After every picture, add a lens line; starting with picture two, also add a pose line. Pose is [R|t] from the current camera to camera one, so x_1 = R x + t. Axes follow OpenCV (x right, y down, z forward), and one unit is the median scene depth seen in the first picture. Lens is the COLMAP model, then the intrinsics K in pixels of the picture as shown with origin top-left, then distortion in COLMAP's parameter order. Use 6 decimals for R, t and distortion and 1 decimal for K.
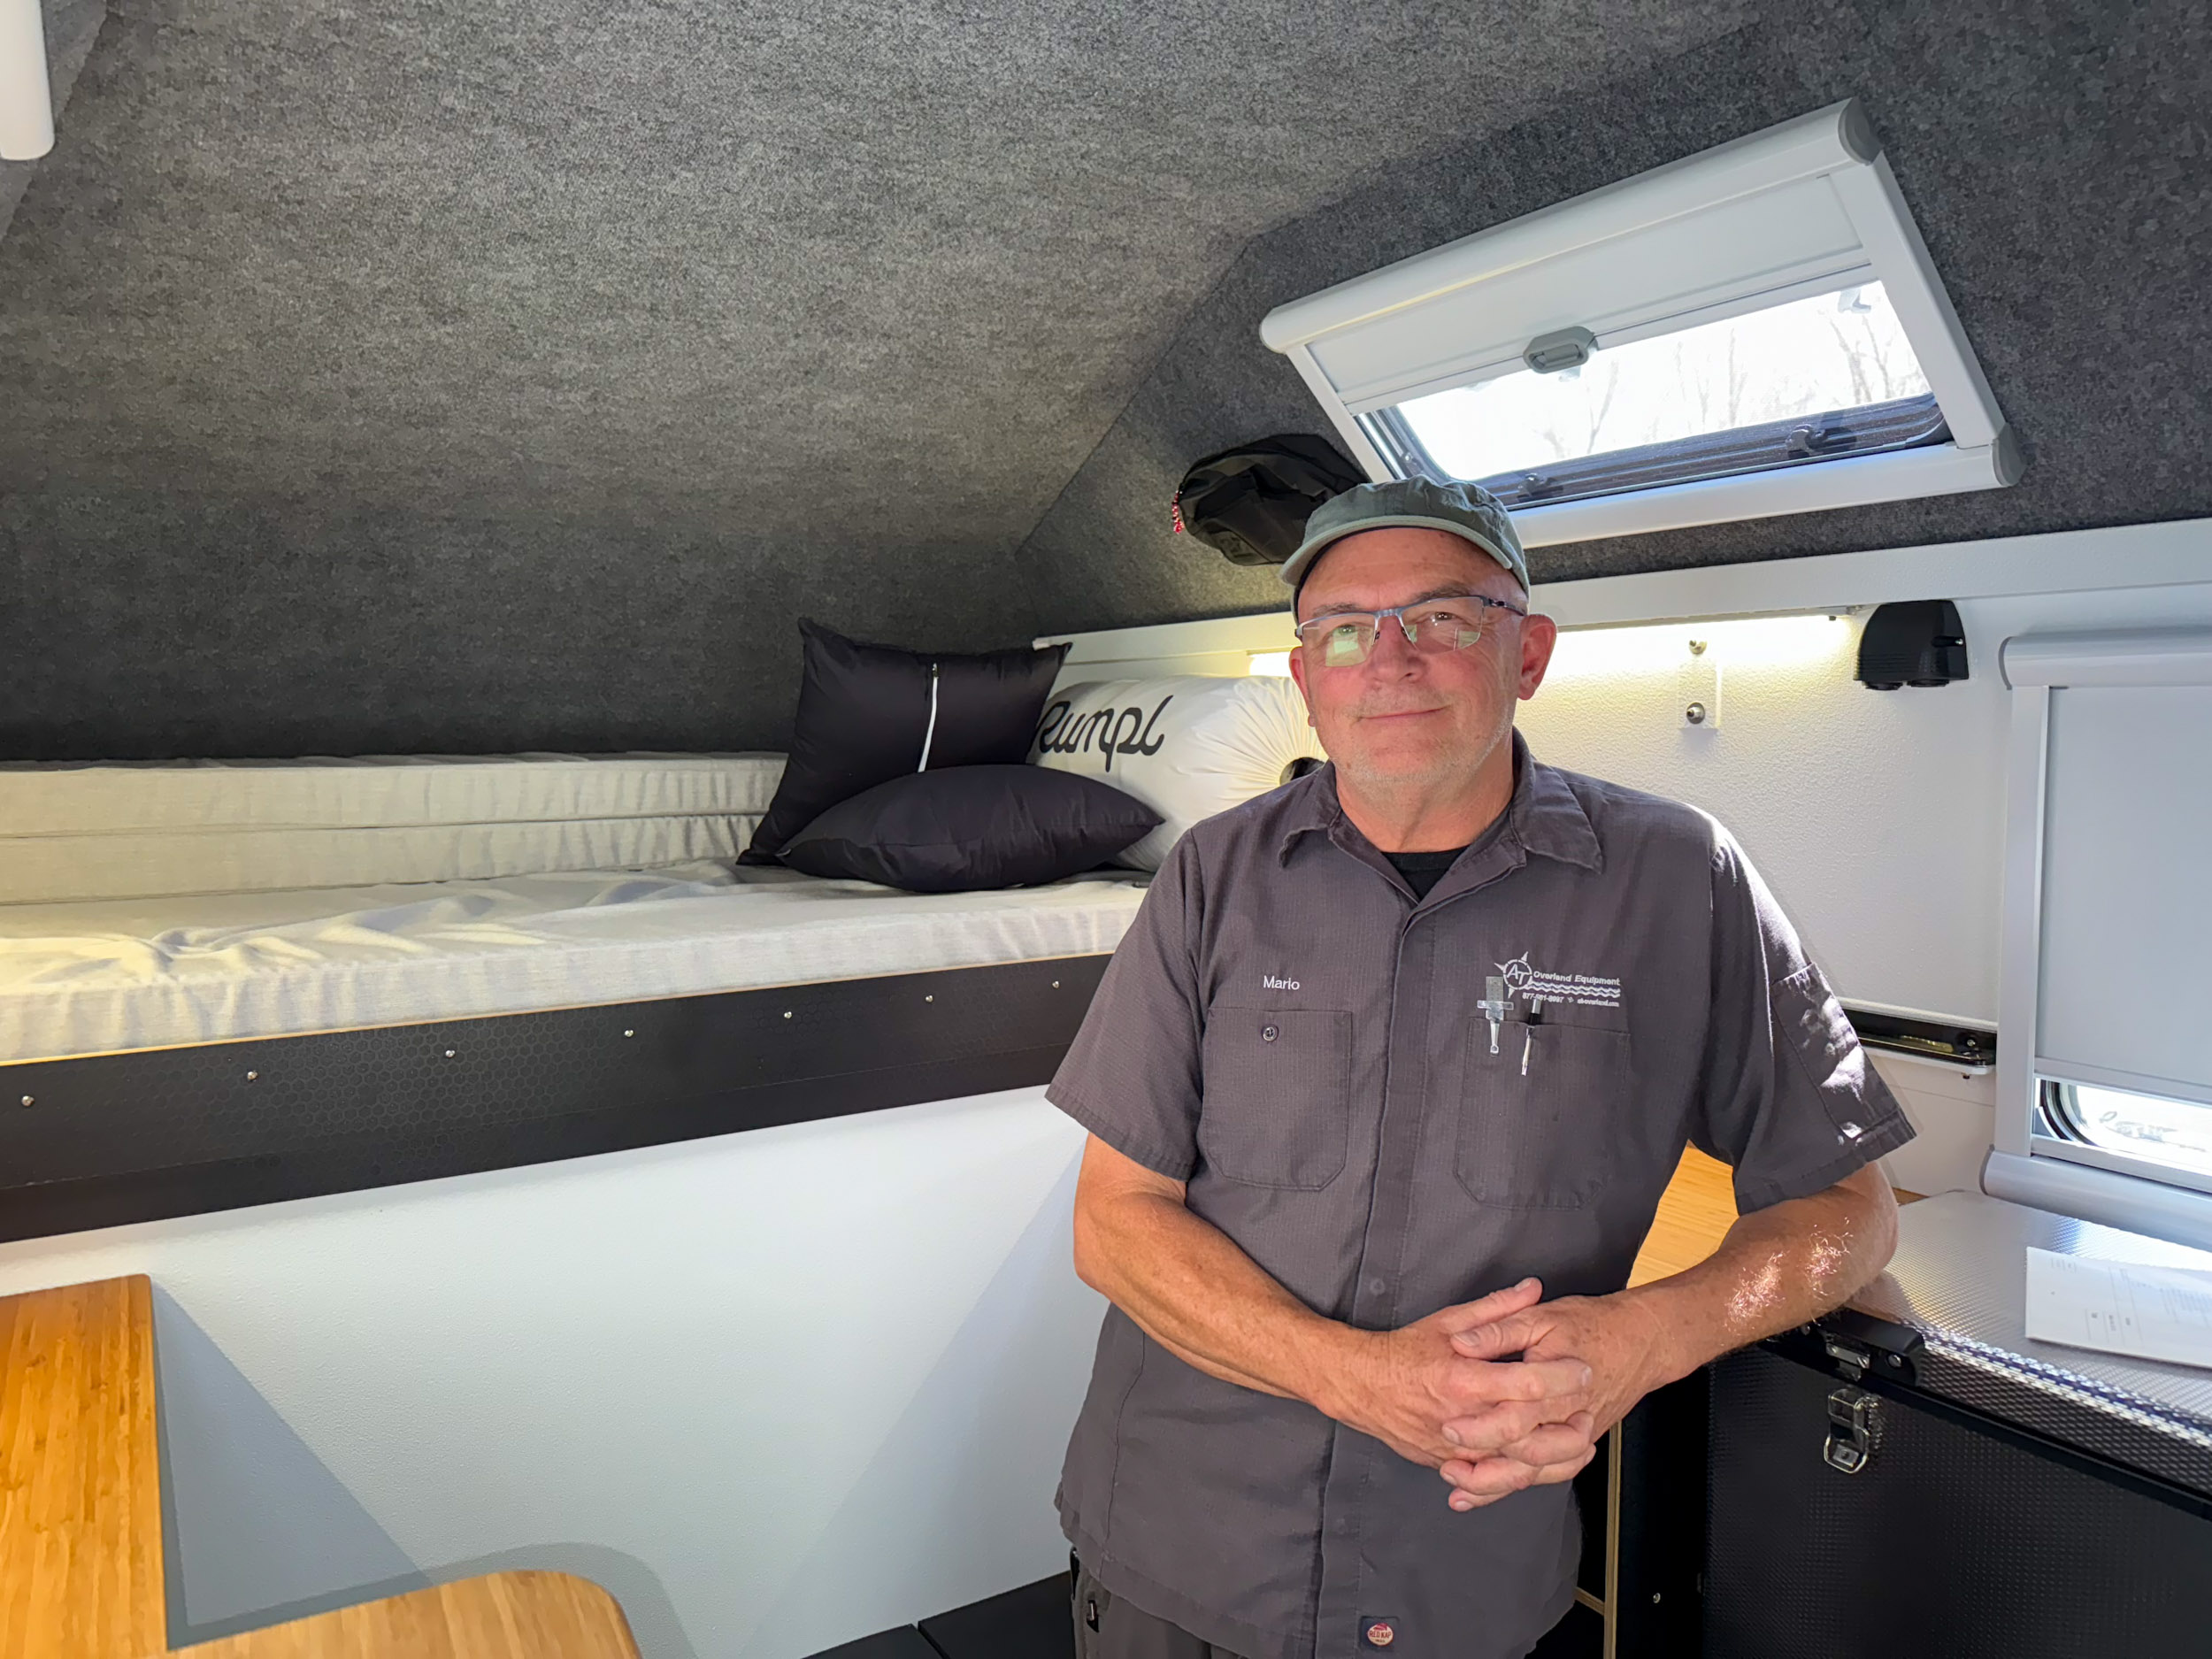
lens RADIAL K [[1555.5, 0, 1121.4], [0, 1555.5, 844.3], [0, 0, 1]] dist [0.029177, -0.034511]
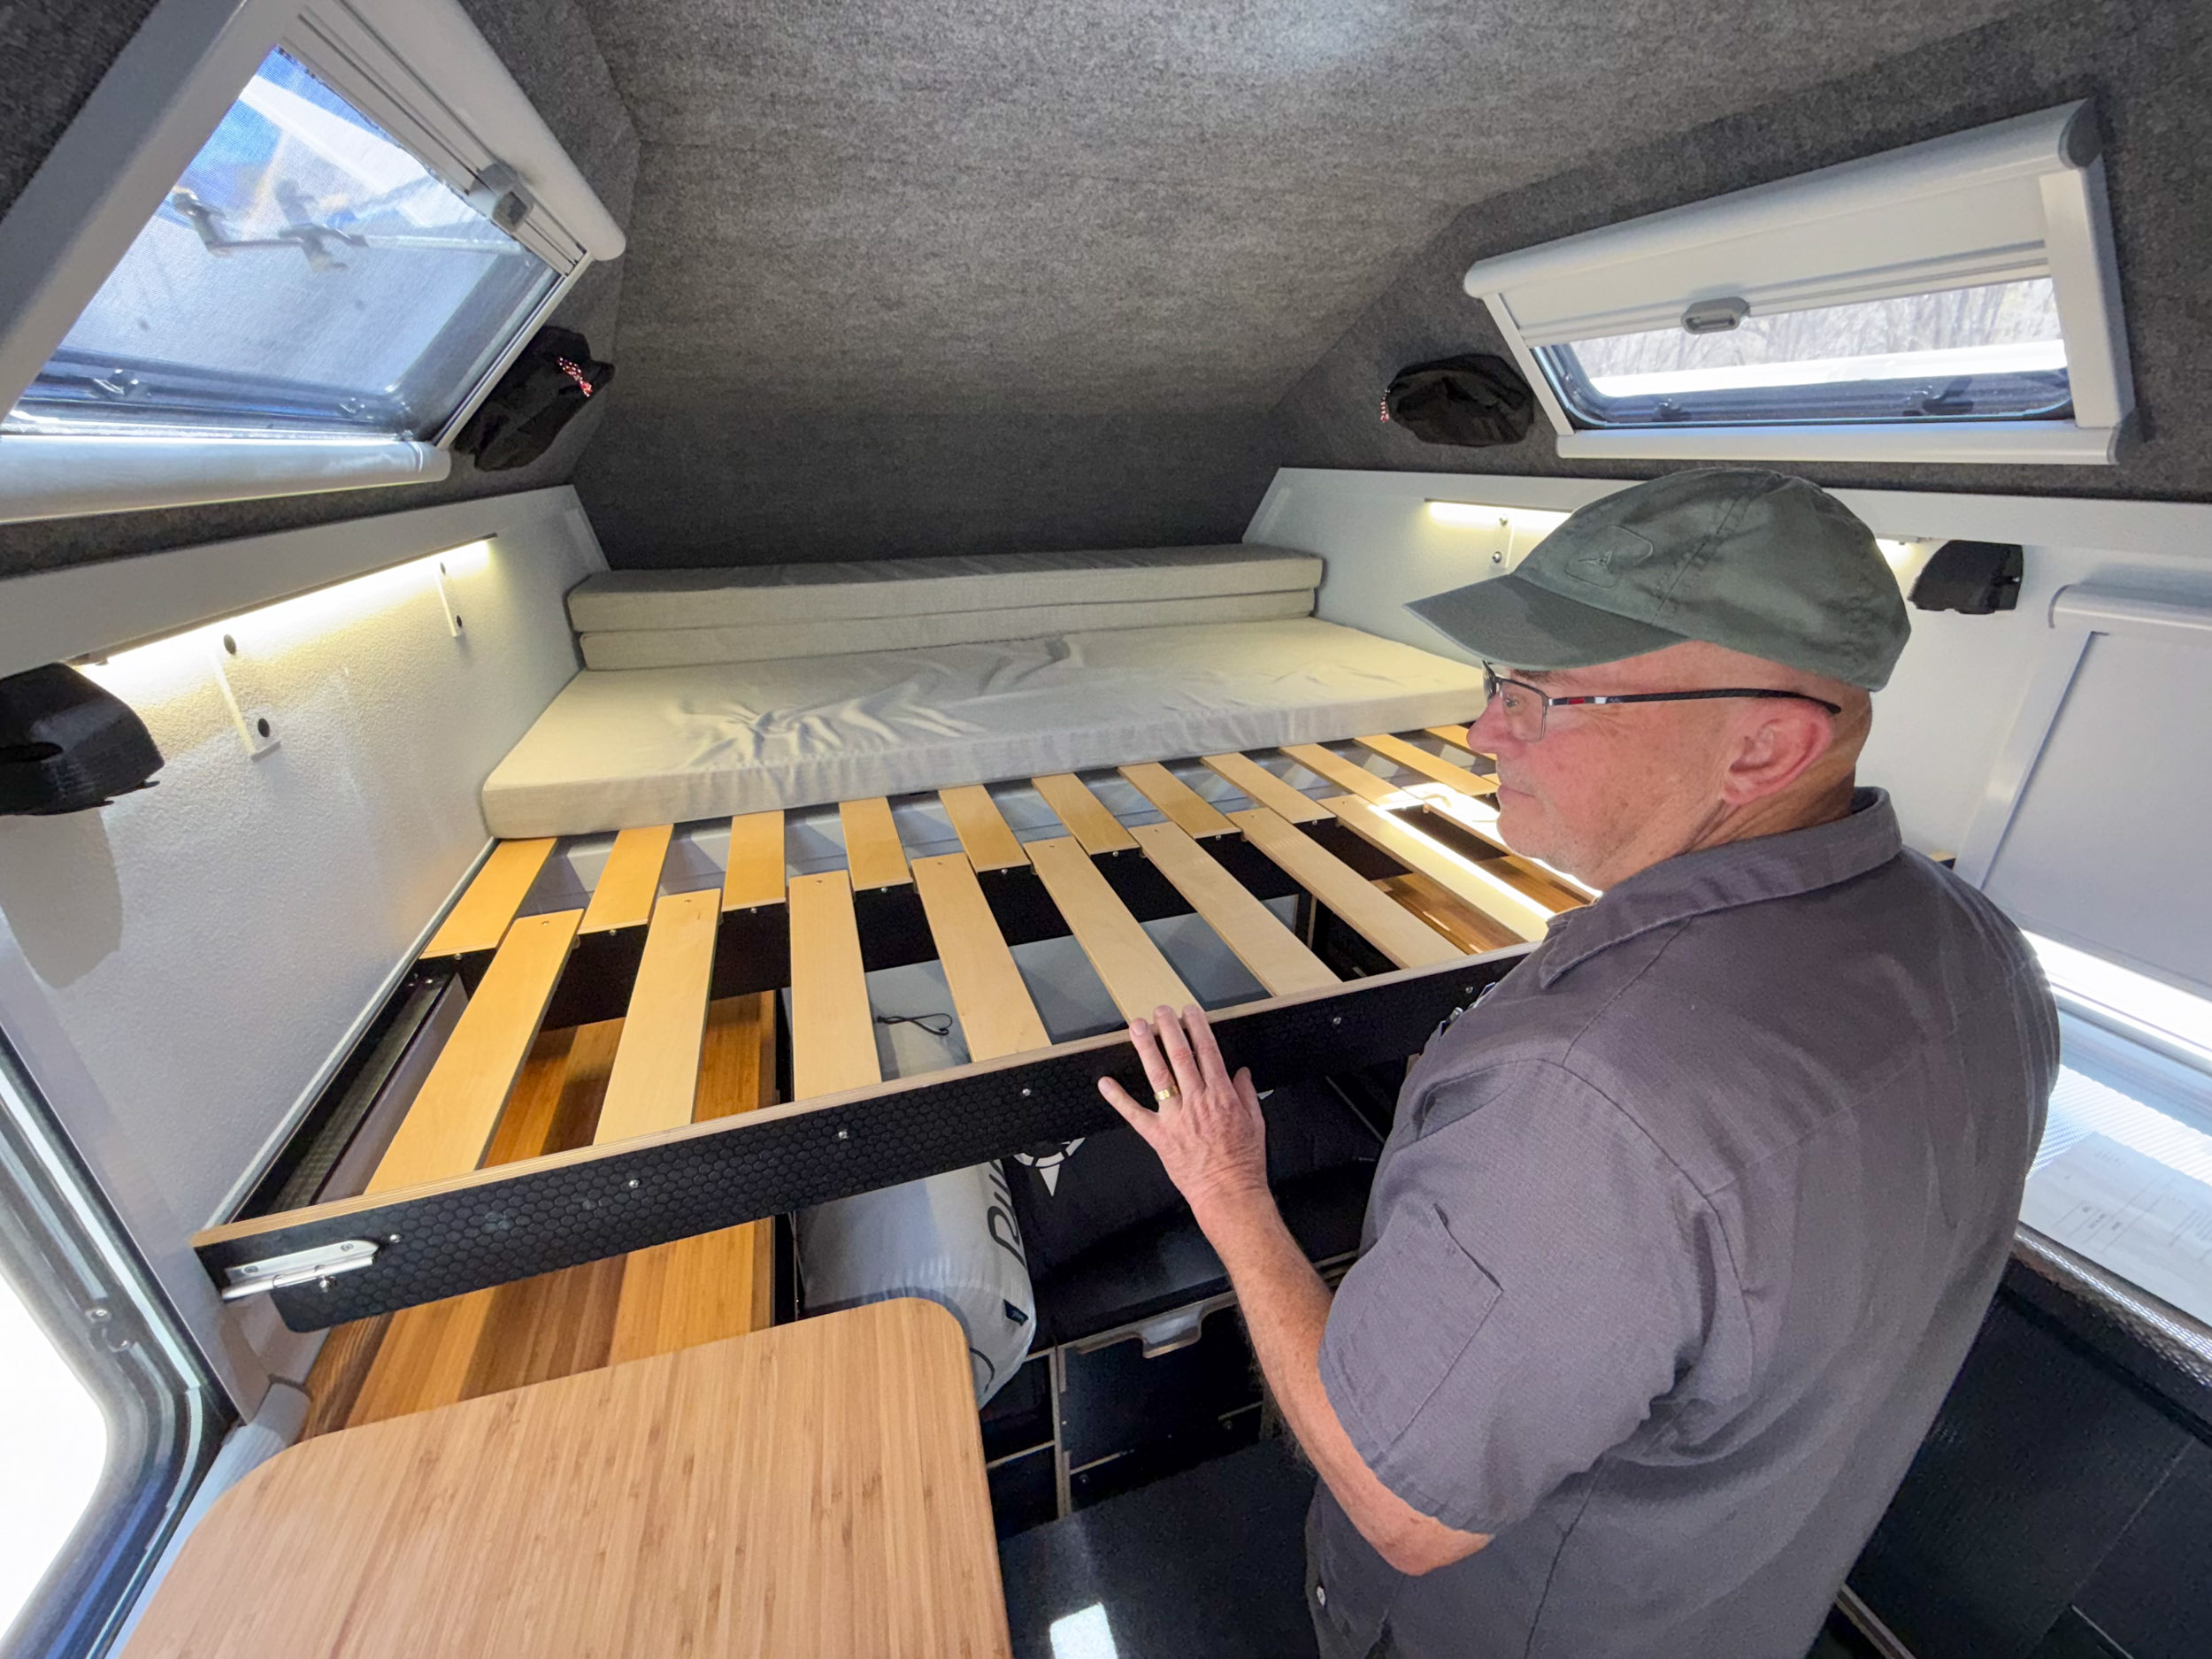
lens RADIAL K [[882.4, 0, 1106.0], [0, 882.4, 829.5], [0, 0, 1]] dist [0.001548, -0.000441]
pose [[0.971501, 0.097041, -0.216259, 0.002450], [-0.022955, 0.946586, 0.321633, -0.154816], [0.235919, -0.307502, 0.921838, 0.120849]]
